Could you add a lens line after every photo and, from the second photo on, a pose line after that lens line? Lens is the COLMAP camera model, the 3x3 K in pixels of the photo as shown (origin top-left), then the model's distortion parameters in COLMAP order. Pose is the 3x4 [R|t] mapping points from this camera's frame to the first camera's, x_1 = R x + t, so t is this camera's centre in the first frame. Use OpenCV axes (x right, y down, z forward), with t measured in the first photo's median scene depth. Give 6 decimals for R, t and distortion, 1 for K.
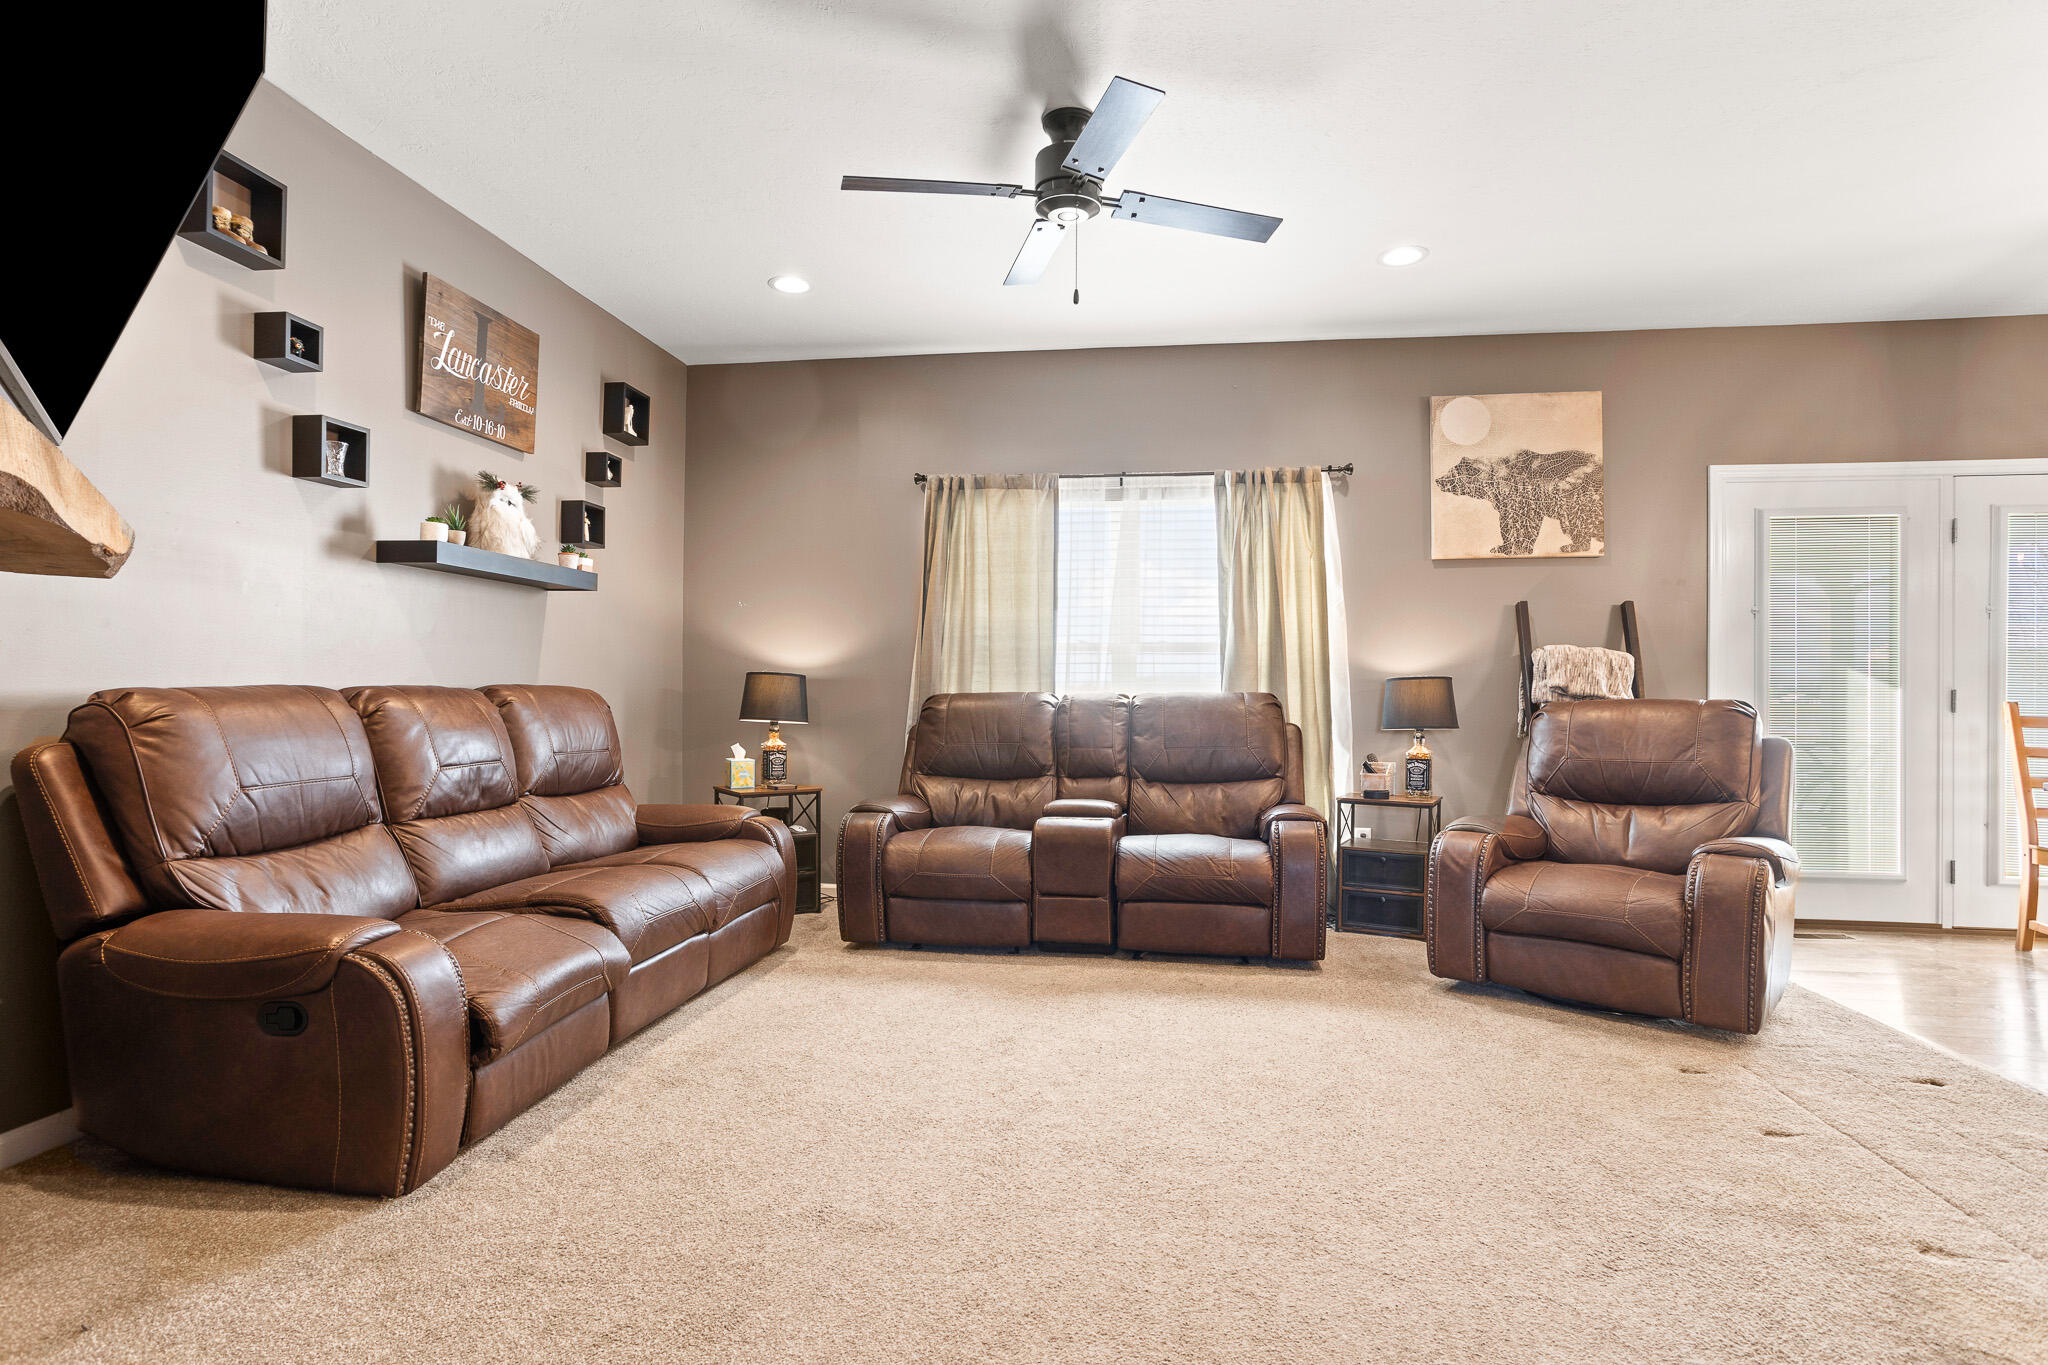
lens RADIAL K [[1015.1, 0, 1024.5], [0, 1015.1, 688.2], [0, 0, 1]] dist [-0.056049, 0.034707]
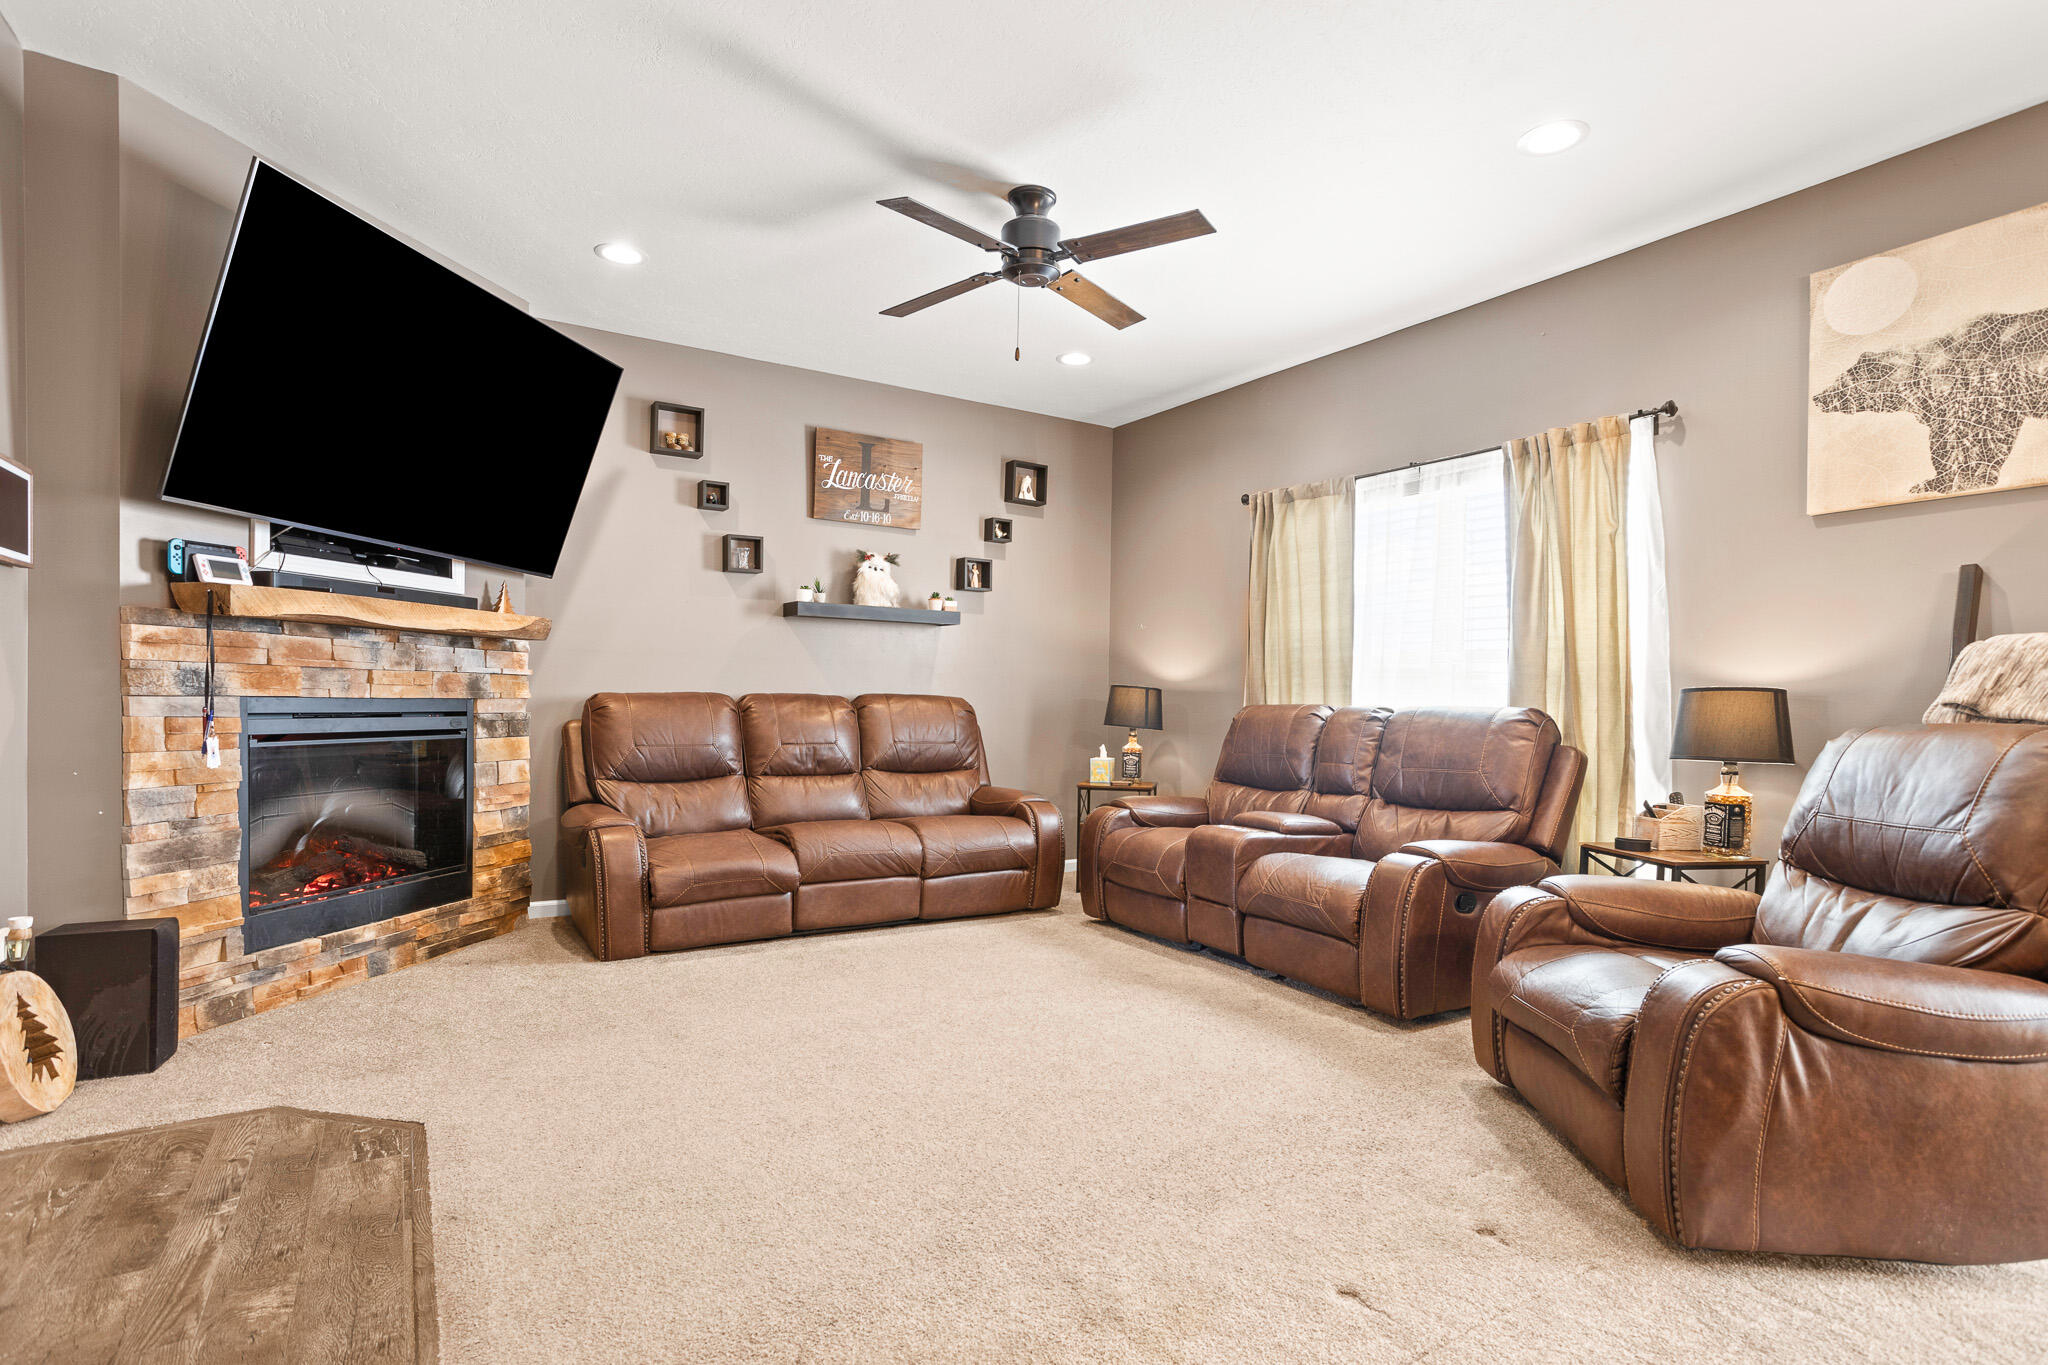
lens RADIAL K [[1014.6, 0, 1030.8], [0, 1014.6, 713.3], [0, 0, 1]] dist [-0.056969, 0.037781]
pose [[0.649671, 0.017453, -0.760015, 0.609132], [-0.010775, 0.999847, 0.013749, 0.002133], [0.760139, -0.000743, 0.649760, 0.172133]]
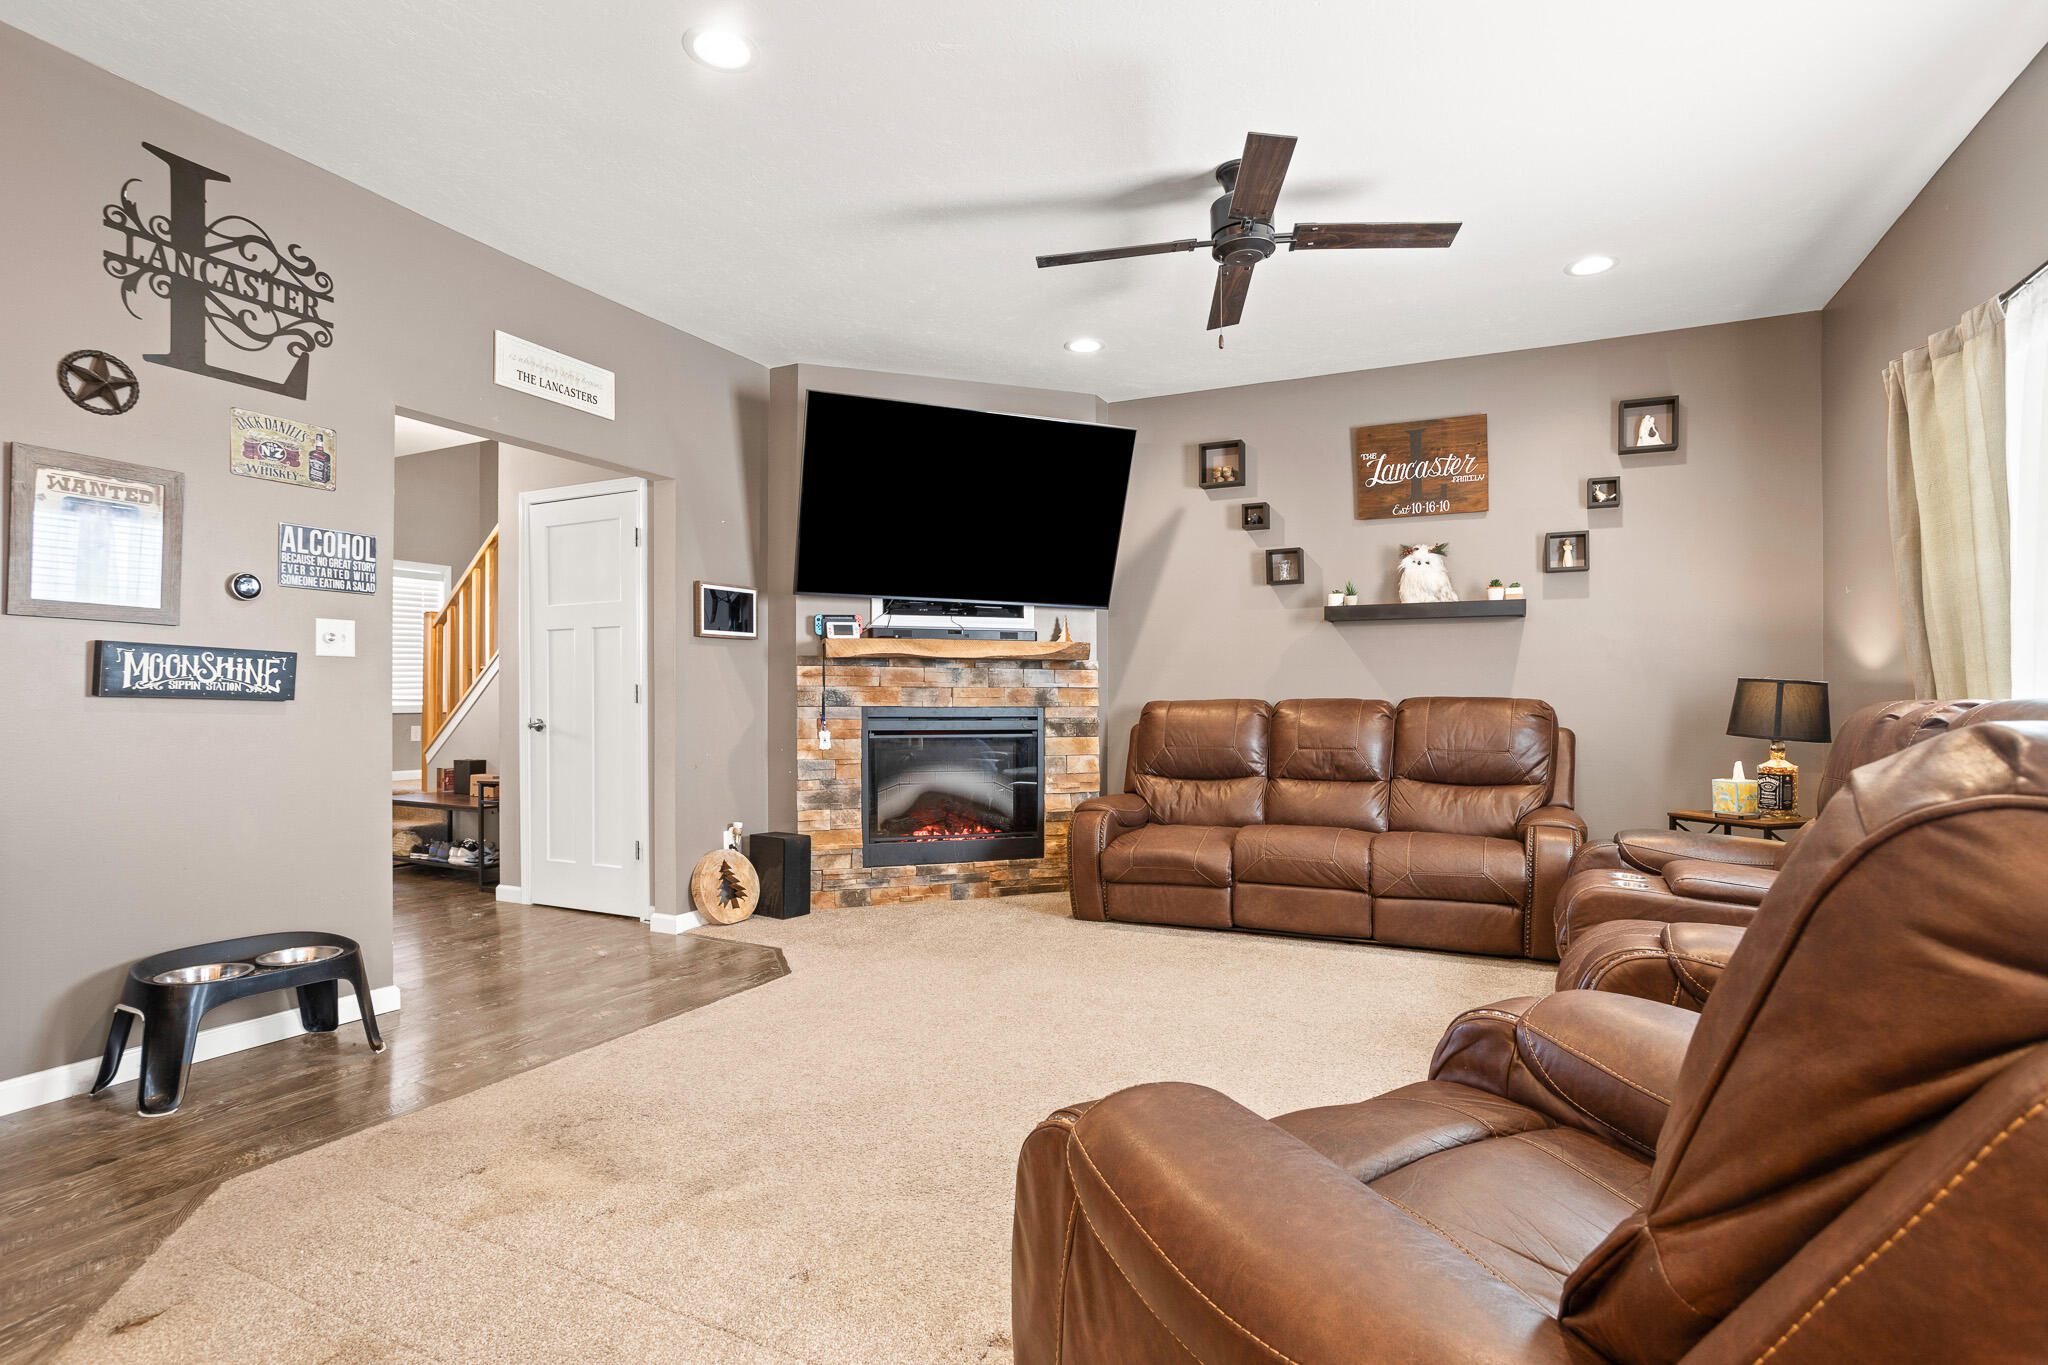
lens RADIAL K [[1011.0, 0, 1027.6], [0, 1011.0, 696.6], [0, 0, 1]] dist [-0.053027, 0.031535]
pose [[-0.305837, -0.009556, -0.952036, 0.752654], [0.002067, 0.999941, -0.010700, 0.007342], [0.952082, -0.005240, -0.305799, 0.733157]]
